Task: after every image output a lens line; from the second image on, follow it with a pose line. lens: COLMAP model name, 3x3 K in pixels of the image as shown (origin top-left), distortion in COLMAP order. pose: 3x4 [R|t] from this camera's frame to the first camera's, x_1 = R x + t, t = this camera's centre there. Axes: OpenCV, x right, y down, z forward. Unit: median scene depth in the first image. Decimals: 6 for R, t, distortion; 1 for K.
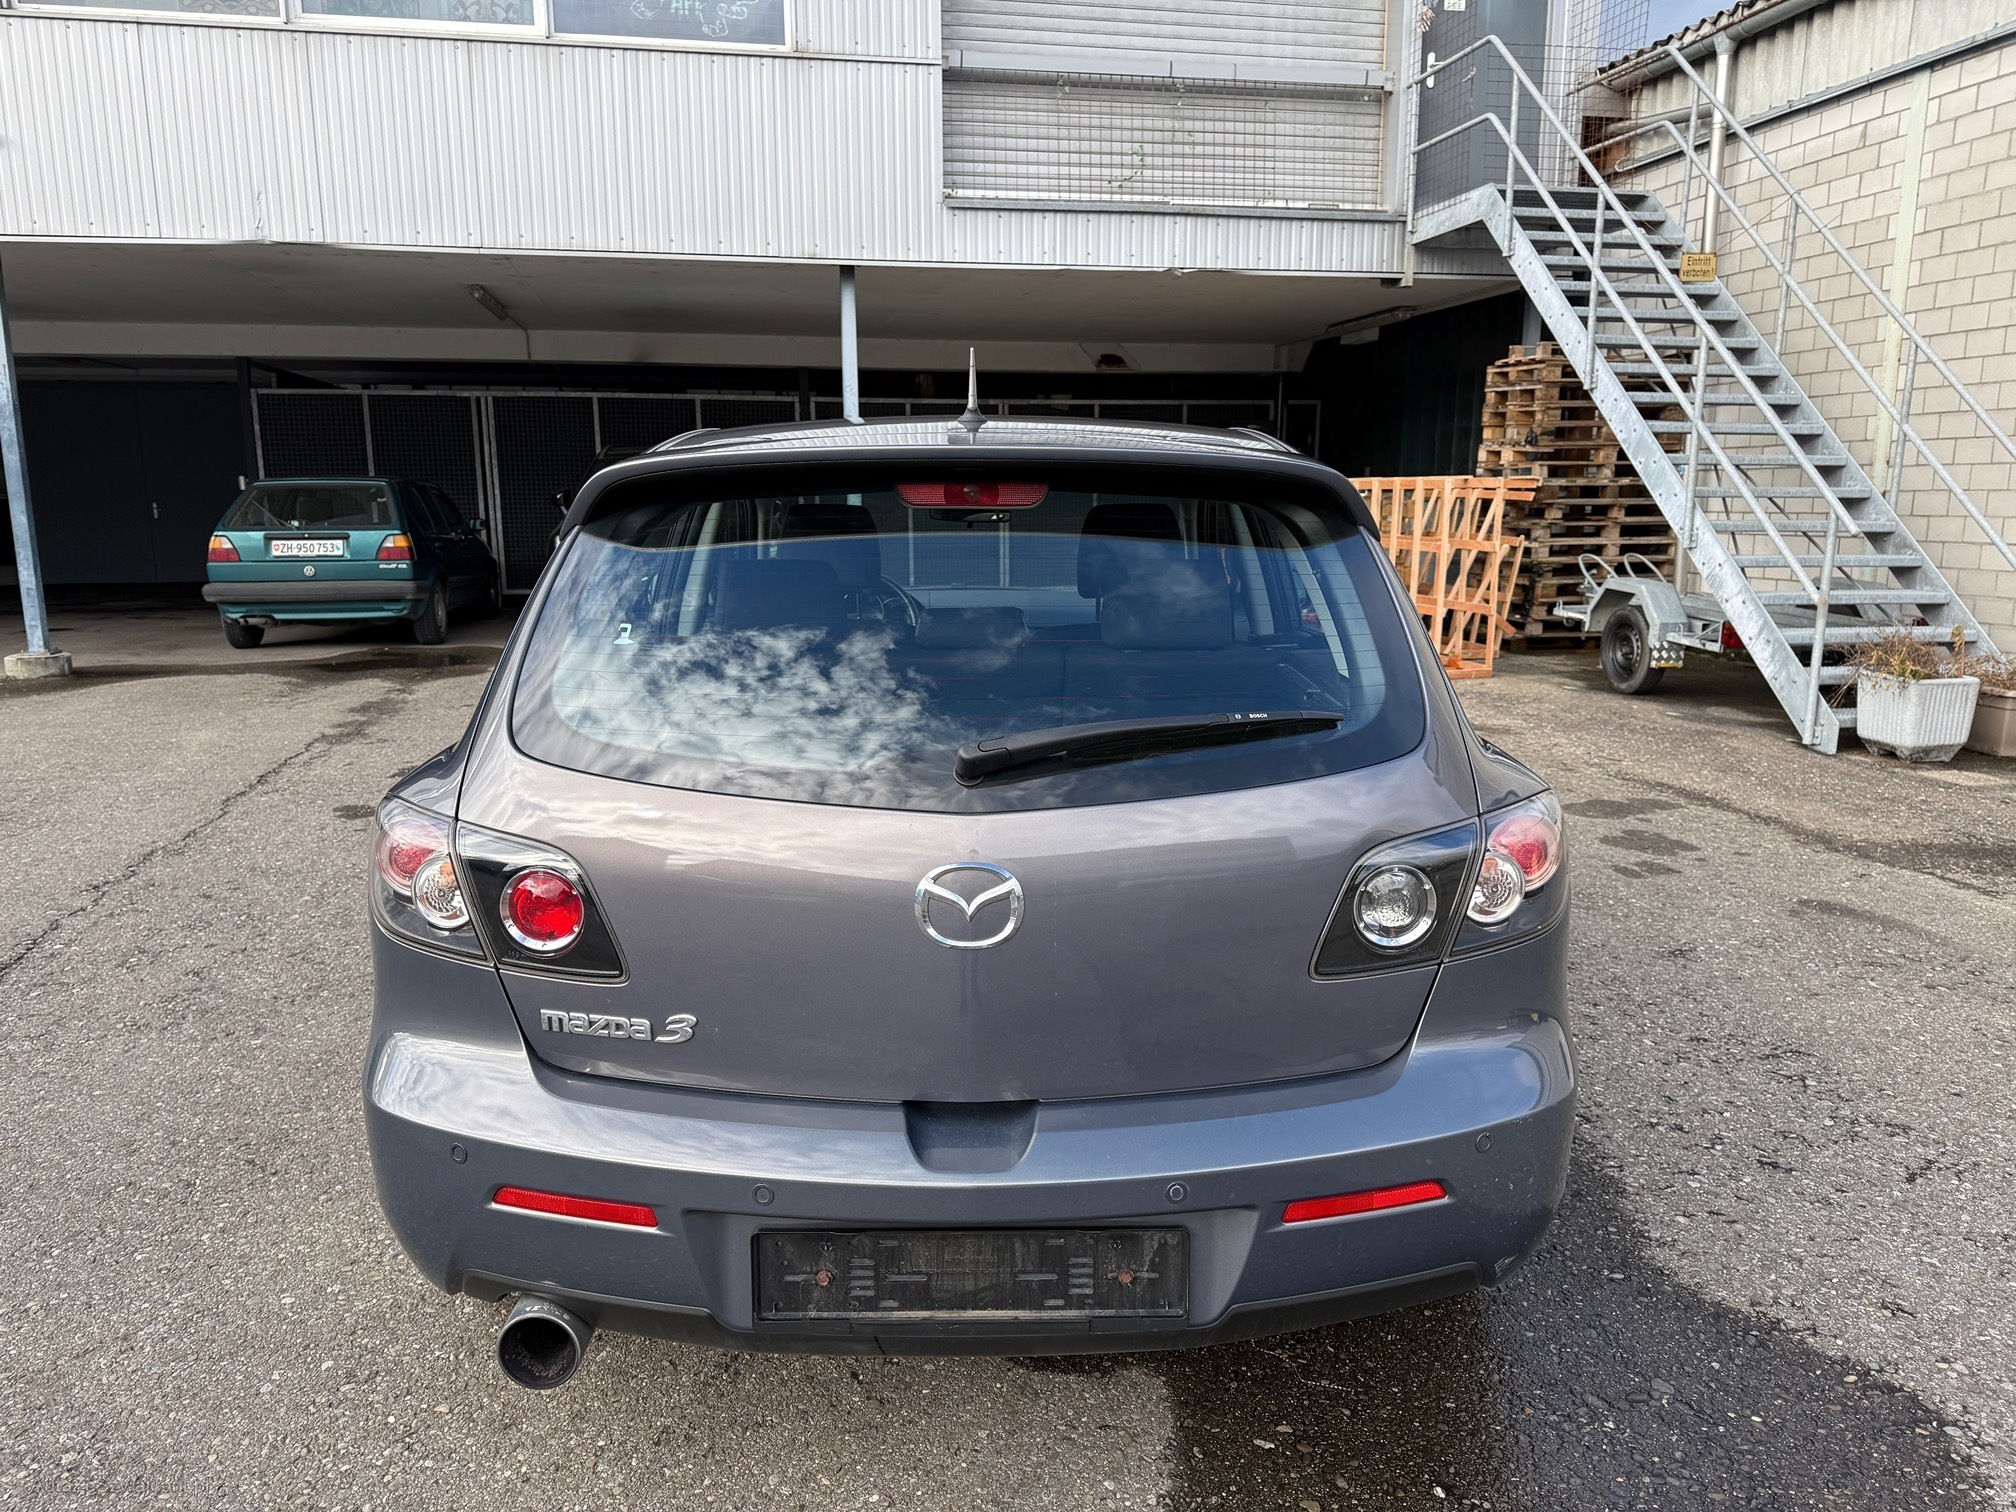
lens RADIAL K [[1516.4, 0, 1007.8], [0, 1516.4, 712.6], [0, 0, 1]] dist [0.002779, -0.005972]
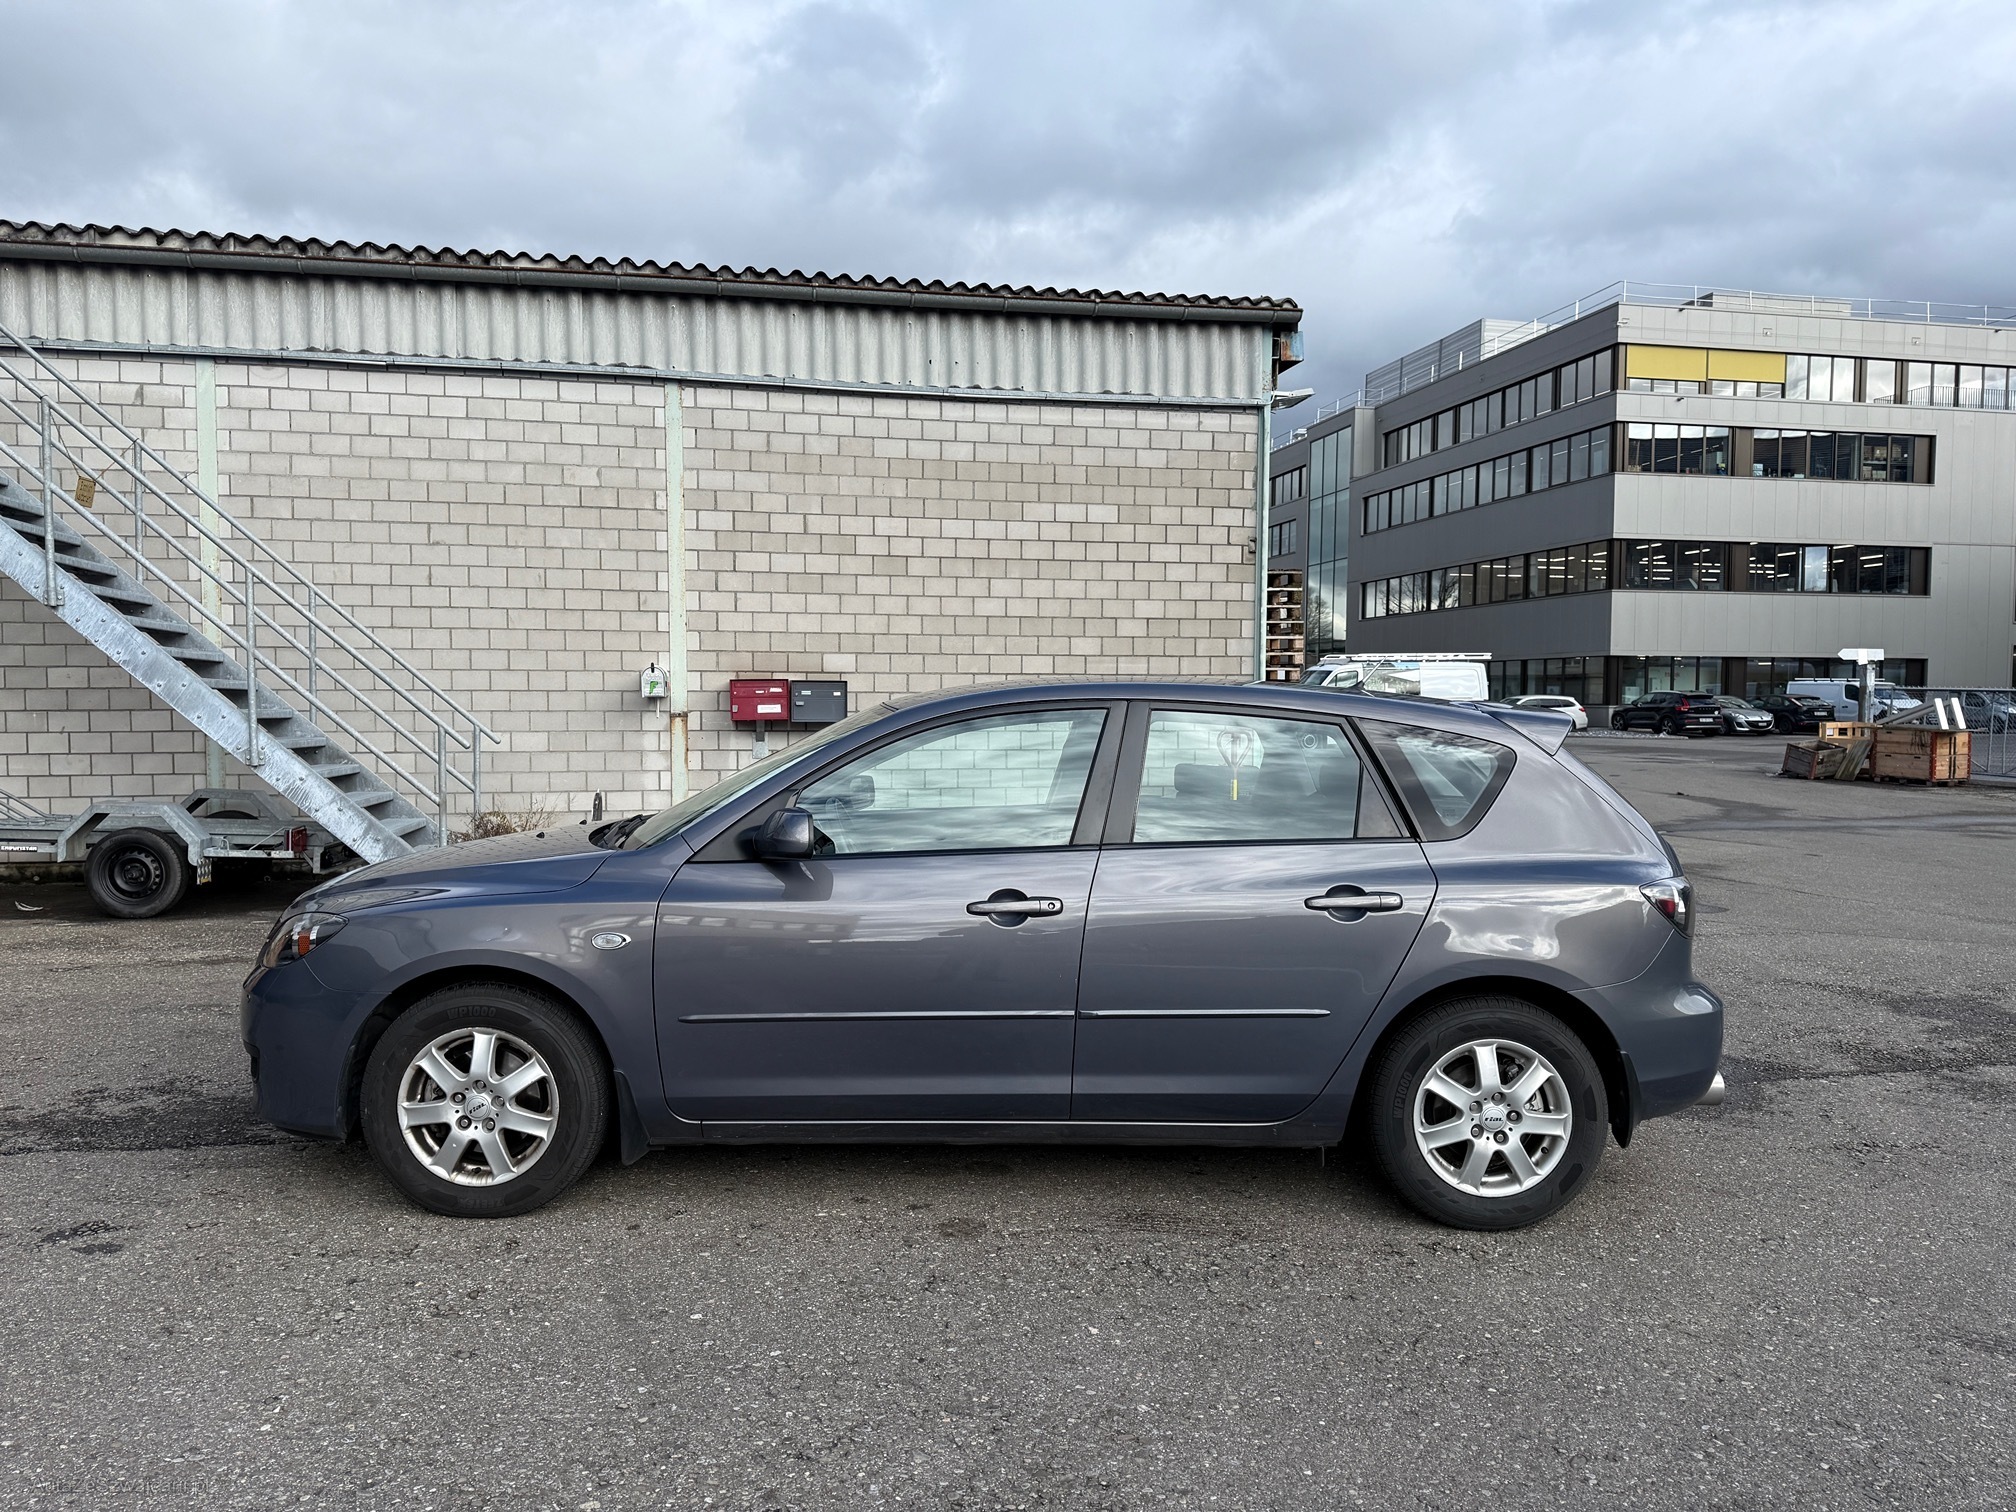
lens RADIAL K [[1470.2, 0, 1008.0], [0, 1470.2, 756.0], [0, 0, 1]] dist [0.020297, -0.018778]
pose [[-0.042282, -0.028640, 0.998695, -0.473307], [0.129197, 0.991040, 0.033890, -0.061306], [-0.990717, 0.130461, -0.038203, 0.379125]]
